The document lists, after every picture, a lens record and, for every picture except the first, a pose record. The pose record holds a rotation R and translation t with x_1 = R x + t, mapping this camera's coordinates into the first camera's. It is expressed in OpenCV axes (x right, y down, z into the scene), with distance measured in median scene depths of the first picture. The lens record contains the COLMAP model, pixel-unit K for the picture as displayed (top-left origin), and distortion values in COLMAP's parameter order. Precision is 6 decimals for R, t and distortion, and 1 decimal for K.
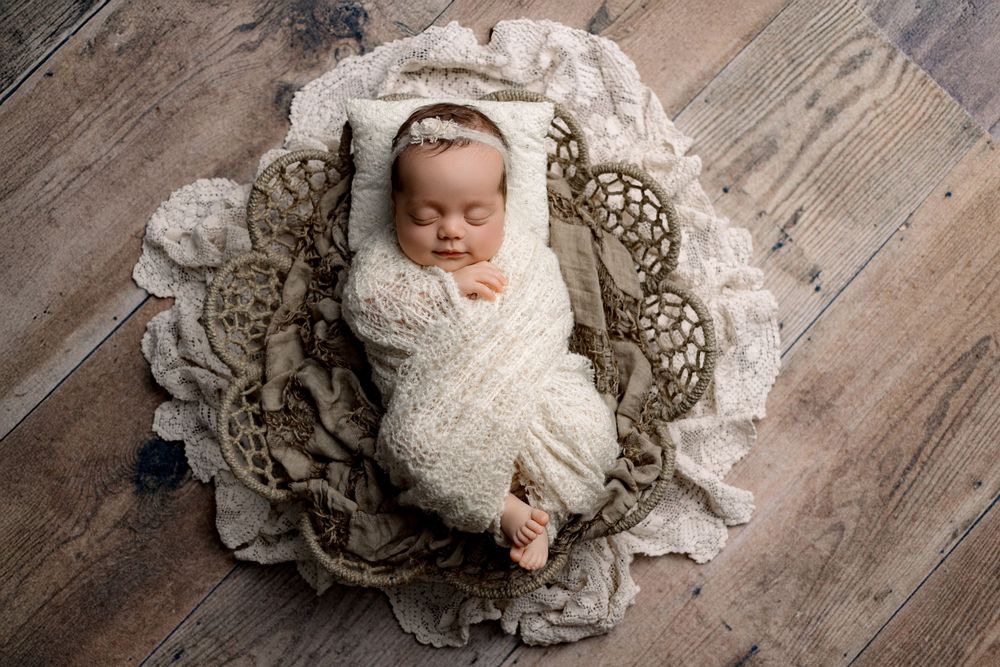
lens RADIAL K [[1086.8, 0, 504.1], [0, 1086.8, 331.9], [0, 0, 1]] dist [0.006343, 0.000000]
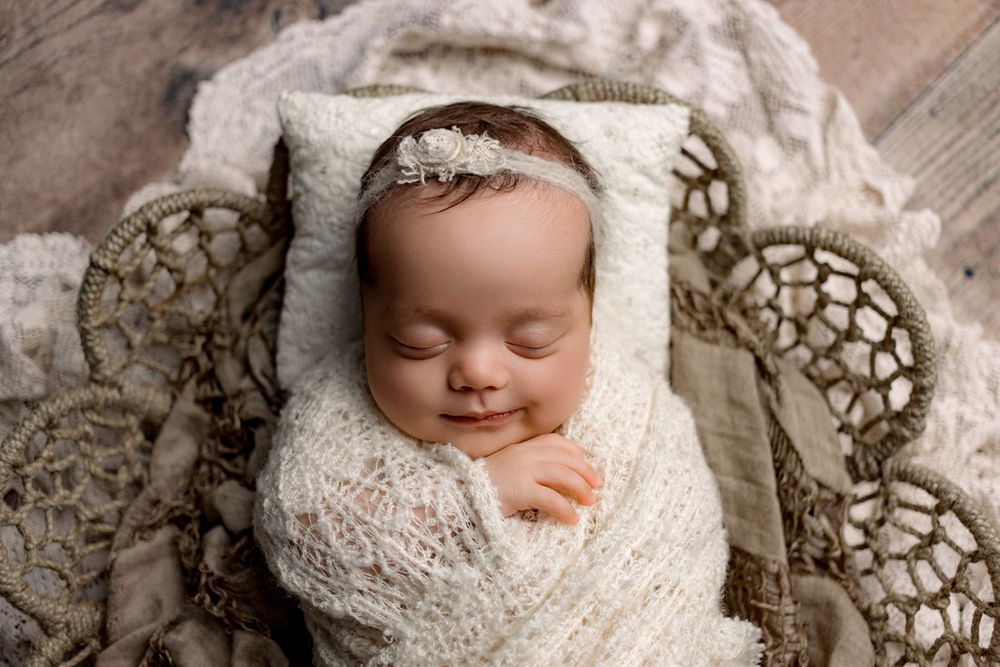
lens RADIAL K [[1086.8, 0, 483.0], [0, 1086.8, 313.9], [0, 0, 1]] dist [0.006343, 0.000000]
pose [[0.999712, 0.020323, -0.012750, -0.040334], [-0.020799, 0.999047, -0.038383, -0.091141], [0.011957, 0.038637, 0.999182, 0.486818]]
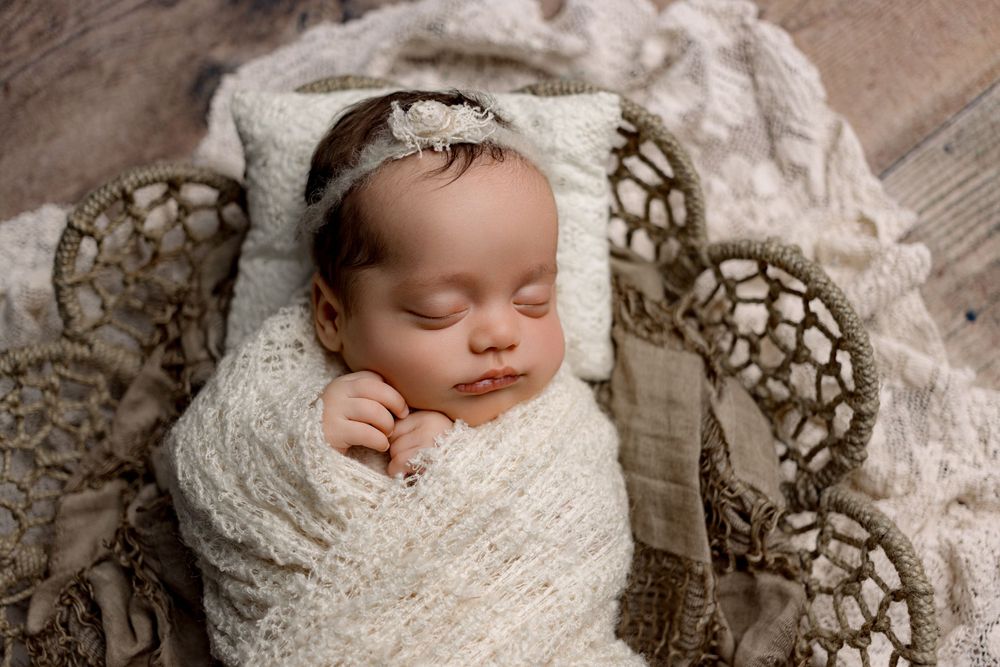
lens RADIAL K [[1086.8, 0, 517.1], [0, 1086.8, 331.7], [0, 0, 1]] dist [0.006343, 0.000000]
pose [[0.983465, 0.105138, -0.147456, 0.072049], [-0.116820, 0.990473, -0.072916, -0.064342], [0.138385, 0.088936, 0.986377, 0.492451]]
